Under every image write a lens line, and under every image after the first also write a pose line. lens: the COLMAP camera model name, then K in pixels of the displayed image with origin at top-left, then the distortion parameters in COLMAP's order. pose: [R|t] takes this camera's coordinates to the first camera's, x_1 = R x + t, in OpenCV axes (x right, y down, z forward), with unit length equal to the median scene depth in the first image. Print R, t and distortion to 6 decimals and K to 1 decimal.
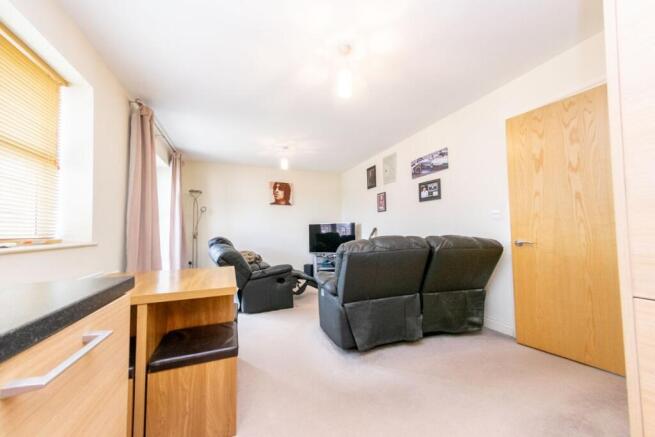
lens RADIAL K [[234.6, 0, 325.2], [0, 234.6, 226.3], [0, 0, 1]] dist [0.013008, 0.000028]
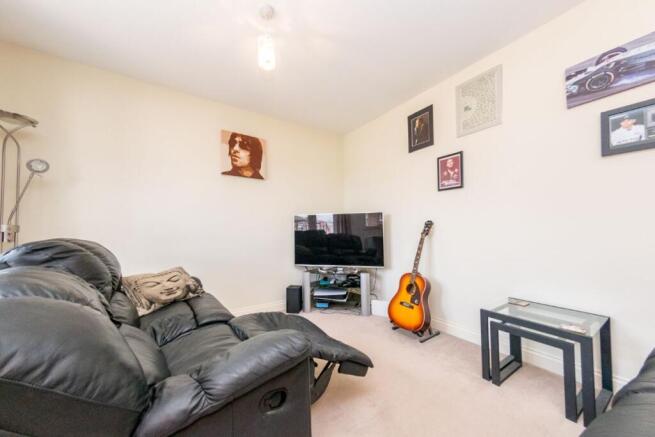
lens RADIAL K [[234.6, 0, 325.2], [0, 234.6, 226.3], [0, 0, 1]] dist [0.013008, 0.000028]
pose [[0.978627, 0.008516, 0.205465, -0.133228], [-0.008717, 0.999962, 0.000072, 0.020575], [-0.205457, -0.001861, 0.978664, 0.505221]]
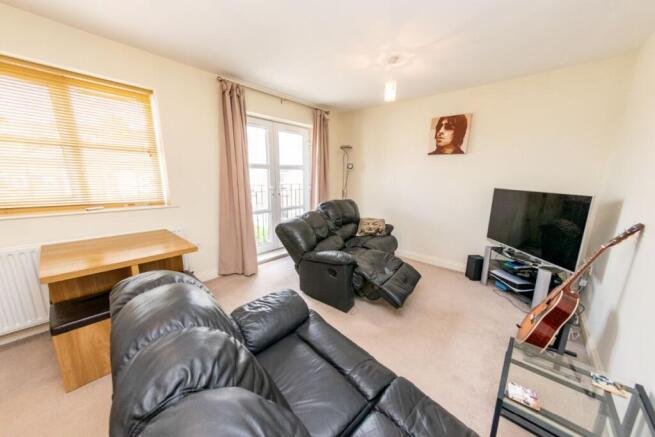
lens RADIAL K [[234.6, 0, 325.2], [0, 234.6, 226.3], [0, 0, 1]] dist [0.013008, 0.000028]
pose [[0.443813, 0.210981, -0.870929, 0.297230], [-0.001289, 0.972039, 0.234817, -0.059296], [0.896118, -0.103092, 0.431676, 0.474863]]
